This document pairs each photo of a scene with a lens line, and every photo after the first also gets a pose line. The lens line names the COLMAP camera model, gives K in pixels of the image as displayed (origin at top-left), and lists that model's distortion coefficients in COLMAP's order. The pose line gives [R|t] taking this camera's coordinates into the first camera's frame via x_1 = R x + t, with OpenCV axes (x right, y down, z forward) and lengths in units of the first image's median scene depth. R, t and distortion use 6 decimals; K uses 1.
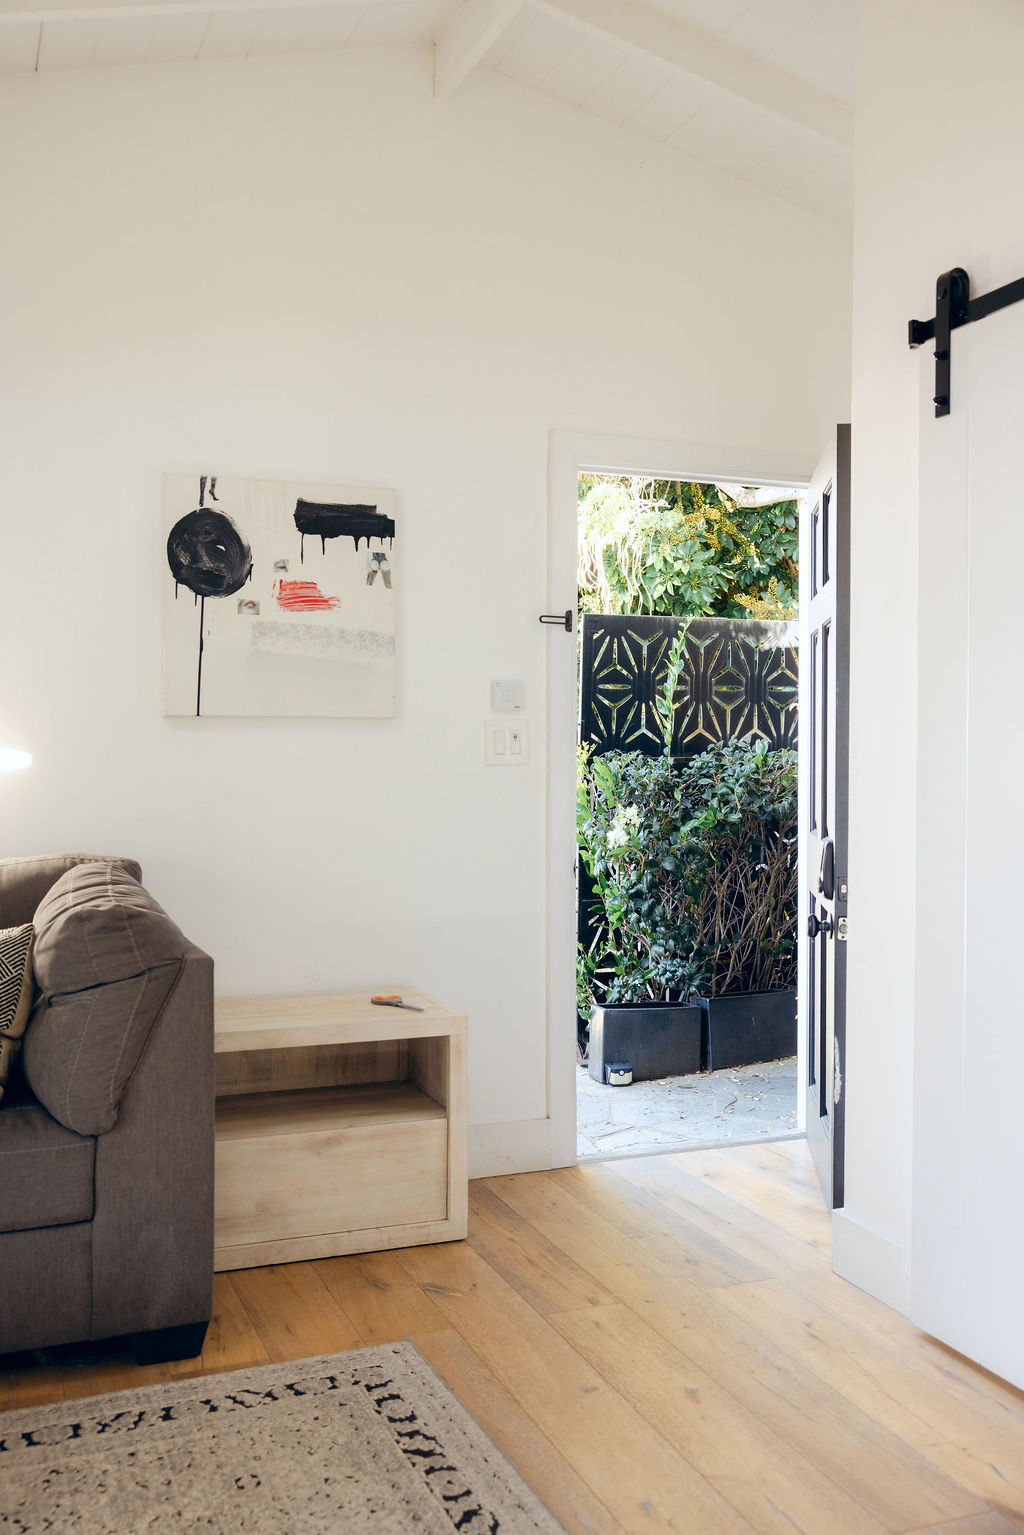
lens RADIAL K [[1404.9, 0, 508.7], [0, 1404.9, 772.4], [0, 0, 1]] dist [0.004909, 0.020587]
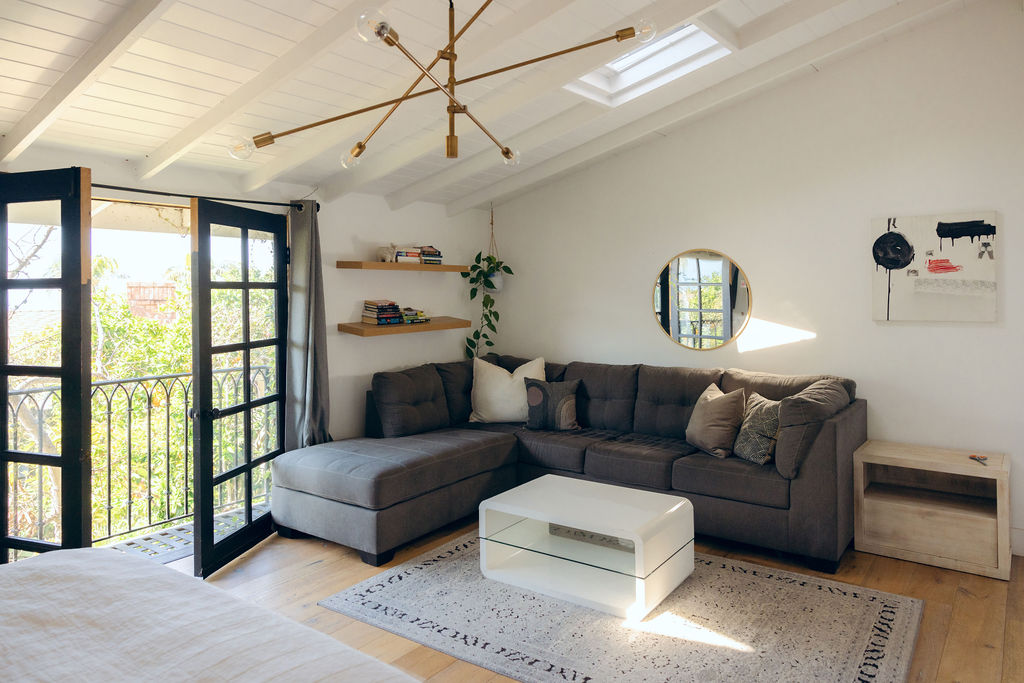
lens RADIAL K [[695.7, 0, 507.0], [0, 695.7, 297.5], [0, 0, 1]] dist [0.015432, 0.004562]
pose [[0.533635, -0.002070, -0.845712, 0.453846], [-0.006402, 0.999958, -0.006487, -0.070707], [0.845691, 0.008876, 0.533600, -0.172028]]
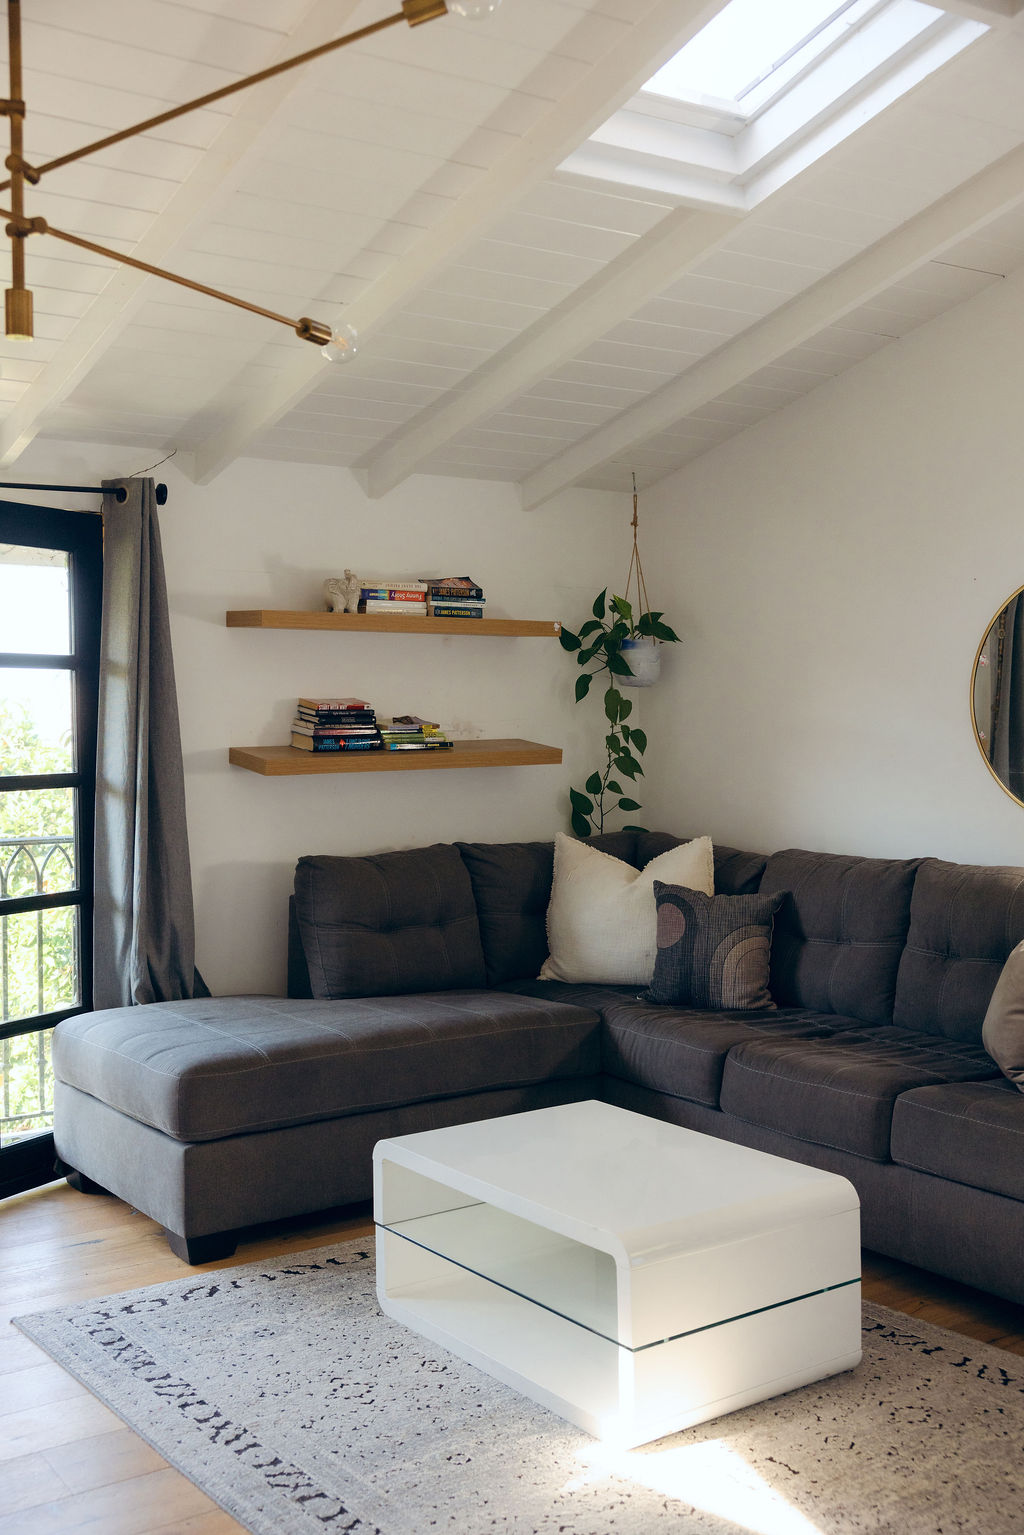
lens RADIAL K [[1589.7, 0, 502.5], [0, 1589.7, 770.0], [0, 0, 1]] dist [0.024341, 0.013577]
pose [[0.237844, 0.026481, -0.970942, 0.584442], [-0.013602, 0.999621, 0.023932, -0.042303], [0.971208, 0.007515, 0.238114, 0.189709]]
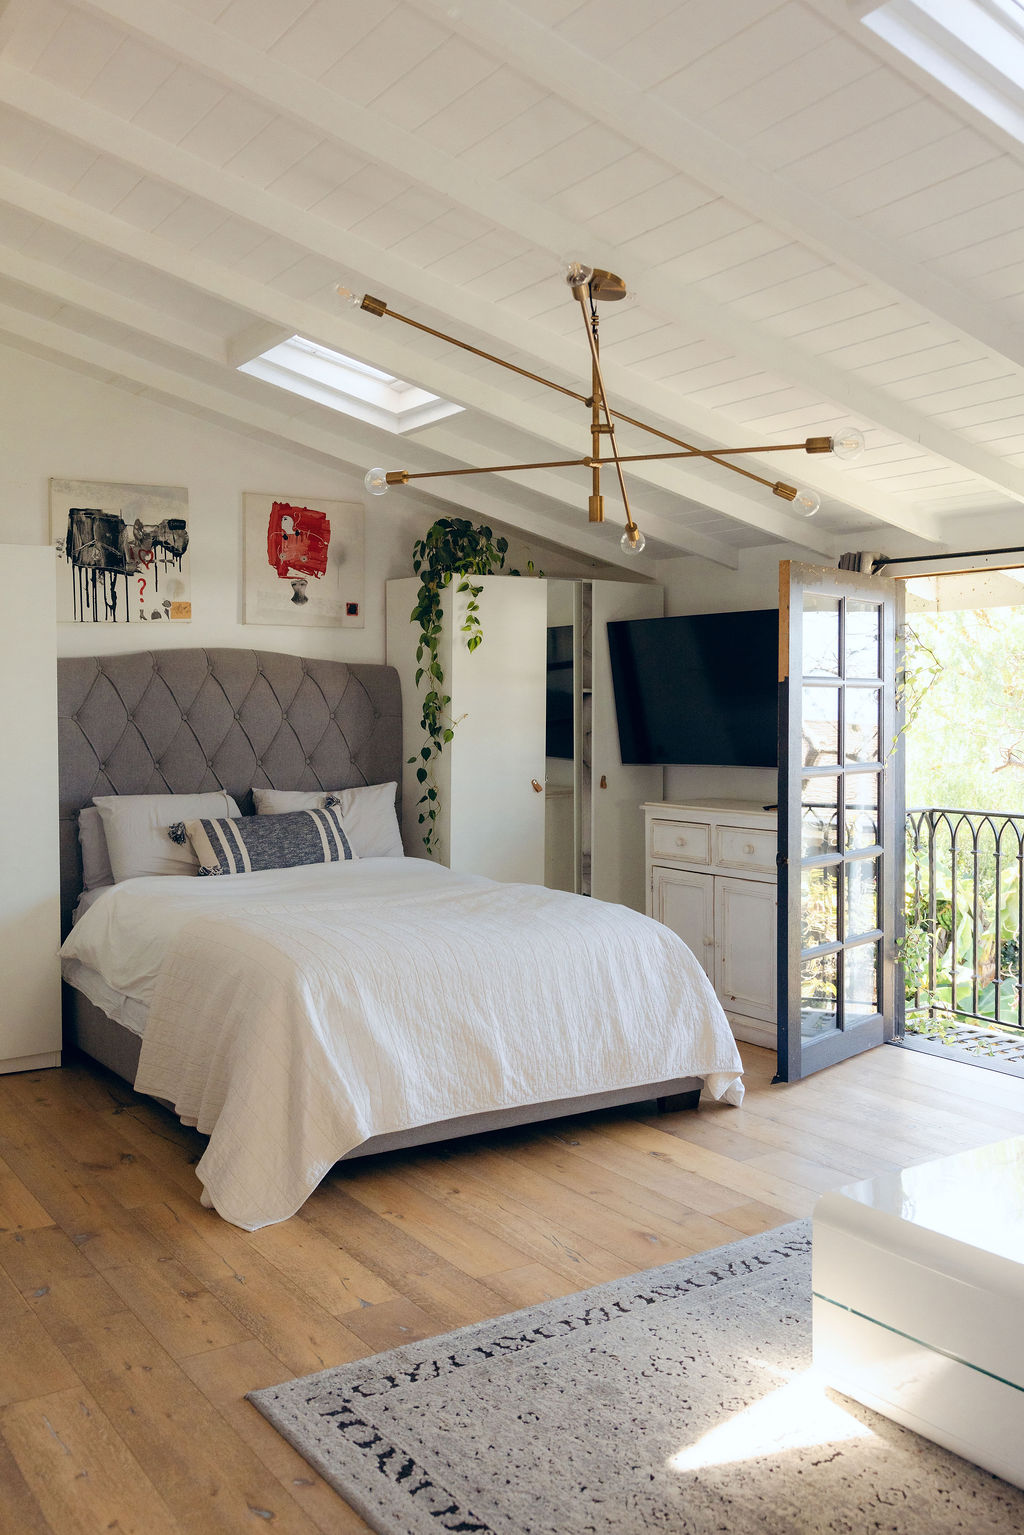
lens RADIAL K [[1358.1, 0, 493.8], [0, 1358.1, 721.7], [0, 0, 1]] dist [-0.011101, 0.002938]
pose [[-0.978406, -0.000215, -0.206692, 0.146675], [-0.006399, 0.999552, 0.029250, -0.085191], [0.206593, 0.029941, -0.977969, 1.214927]]
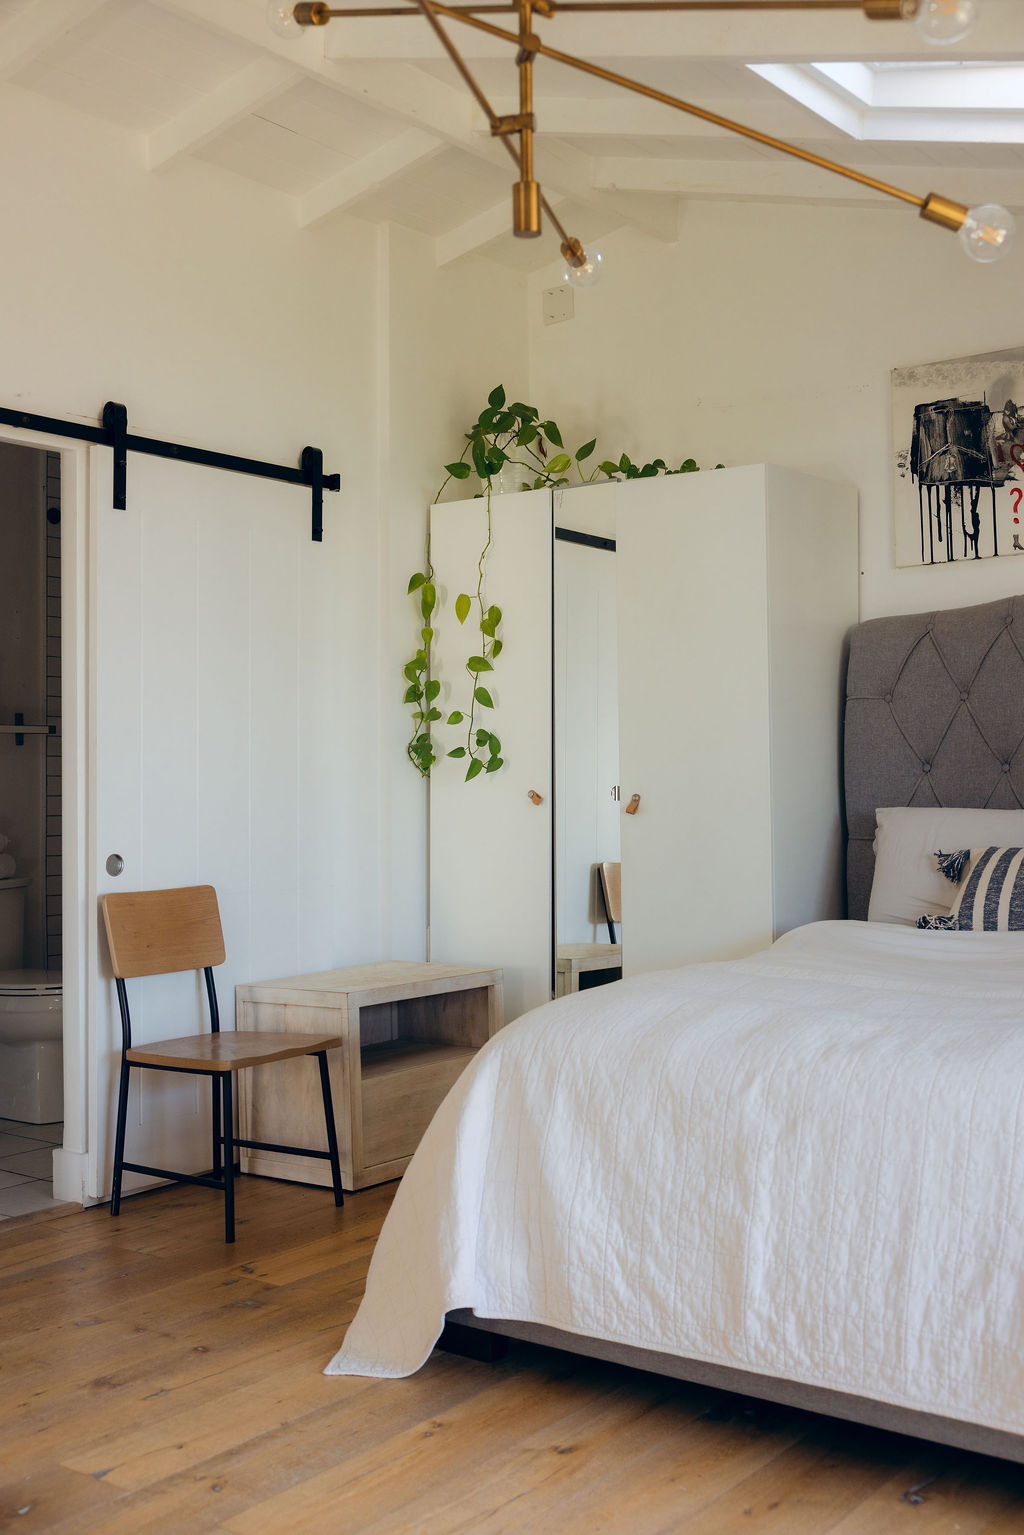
lens RADIAL K [[1674.3, 0, 512.0], [0, 1674.3, 767.5], [0, 0, 1]] dist [0.013654, -0.005812]
pose [[-0.537035, 0.003346, 0.843553, -0.758995], [0.019133, 0.999783, 0.008215, 0.004812], [-0.843343, 0.020551, -0.536983, 0.542766]]
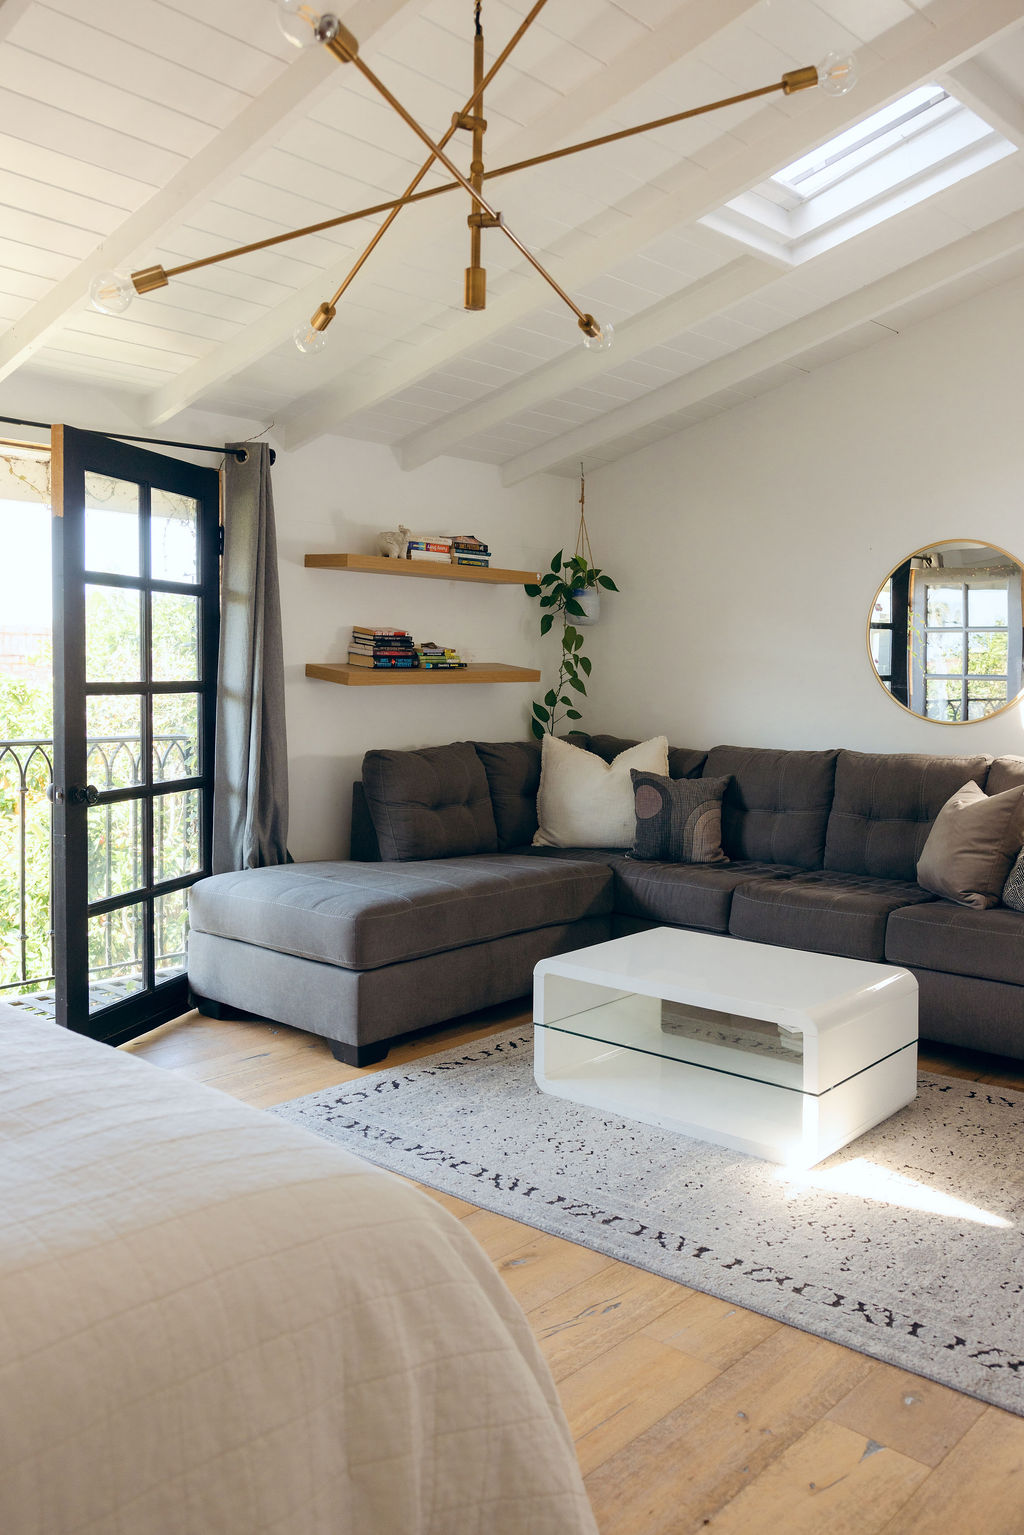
lens RADIAL K [[1221.9, 0, 512.0], [0, 1221.9, 722.0], [0, 0, 1]] dist [-0.005173, 0.001237]
pose [[0.449672, 0.038918, -0.892346, 0.462947], [-0.025245, 0.999205, 0.030857, -0.005960], [0.892837, 0.008652, 0.450297, -0.135403]]
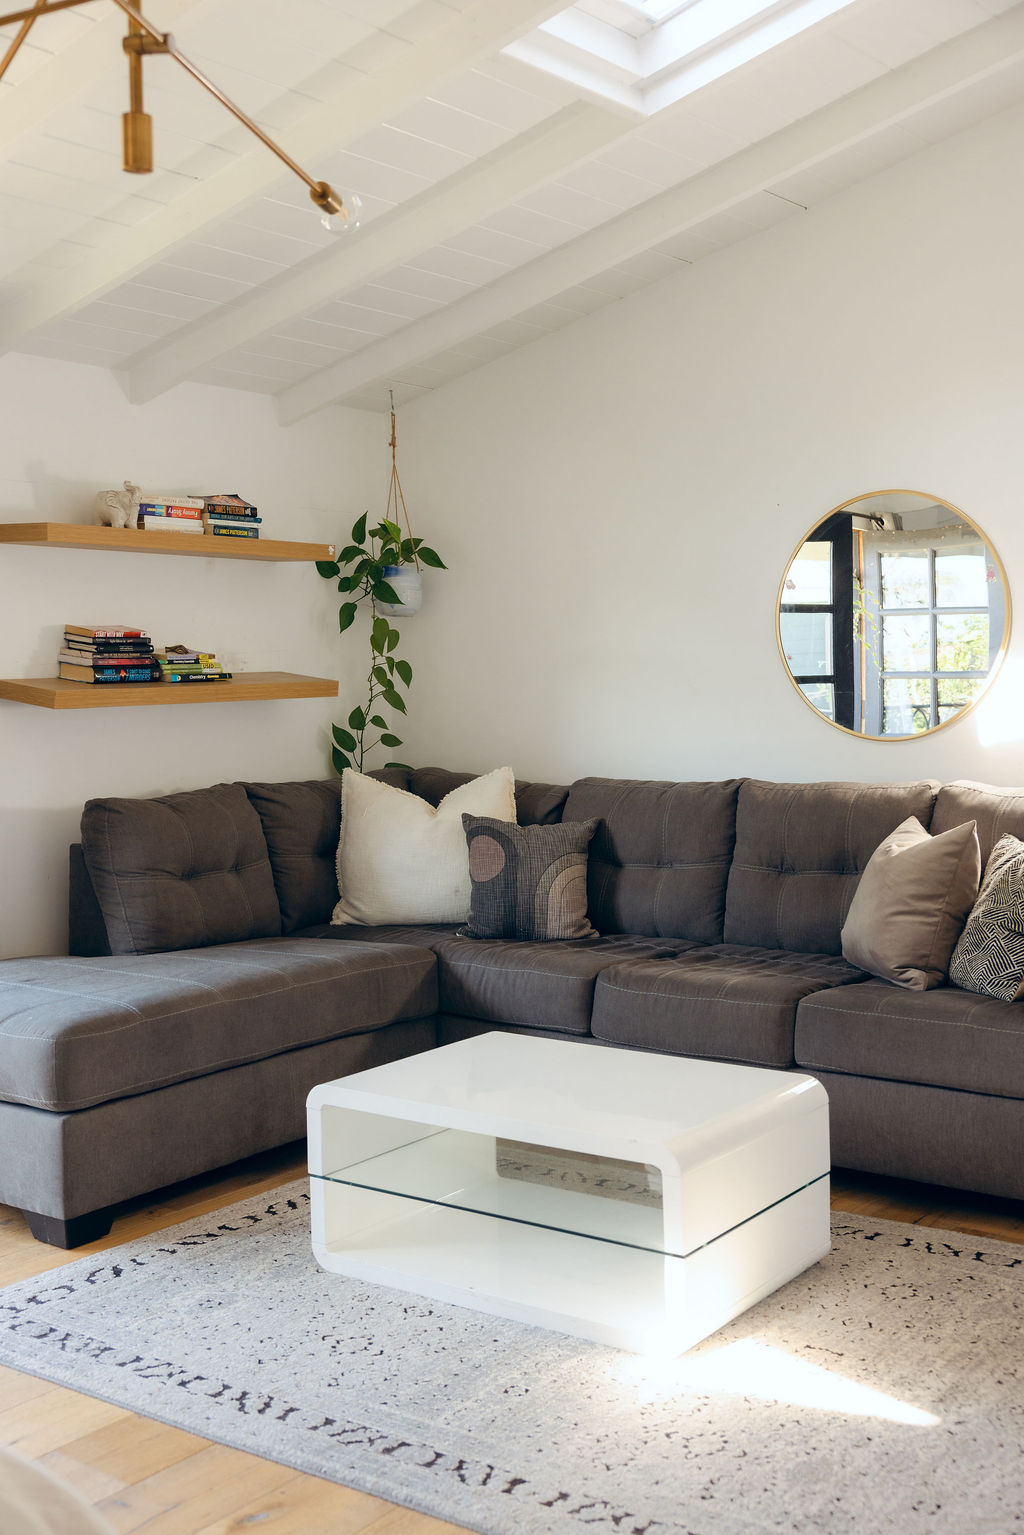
lens RADIAL K [[1674.3, 0, 512.0], [0, 1674.3, 767.5], [0, 0, 1]] dist [0.013654, -0.005812]
pose [[0.528197, 0.036056, -0.848356, 0.478587], [-0.000531, 0.999112, 0.042133, -0.010000], [0.849122, -0.021804, 0.527747, -0.076537]]
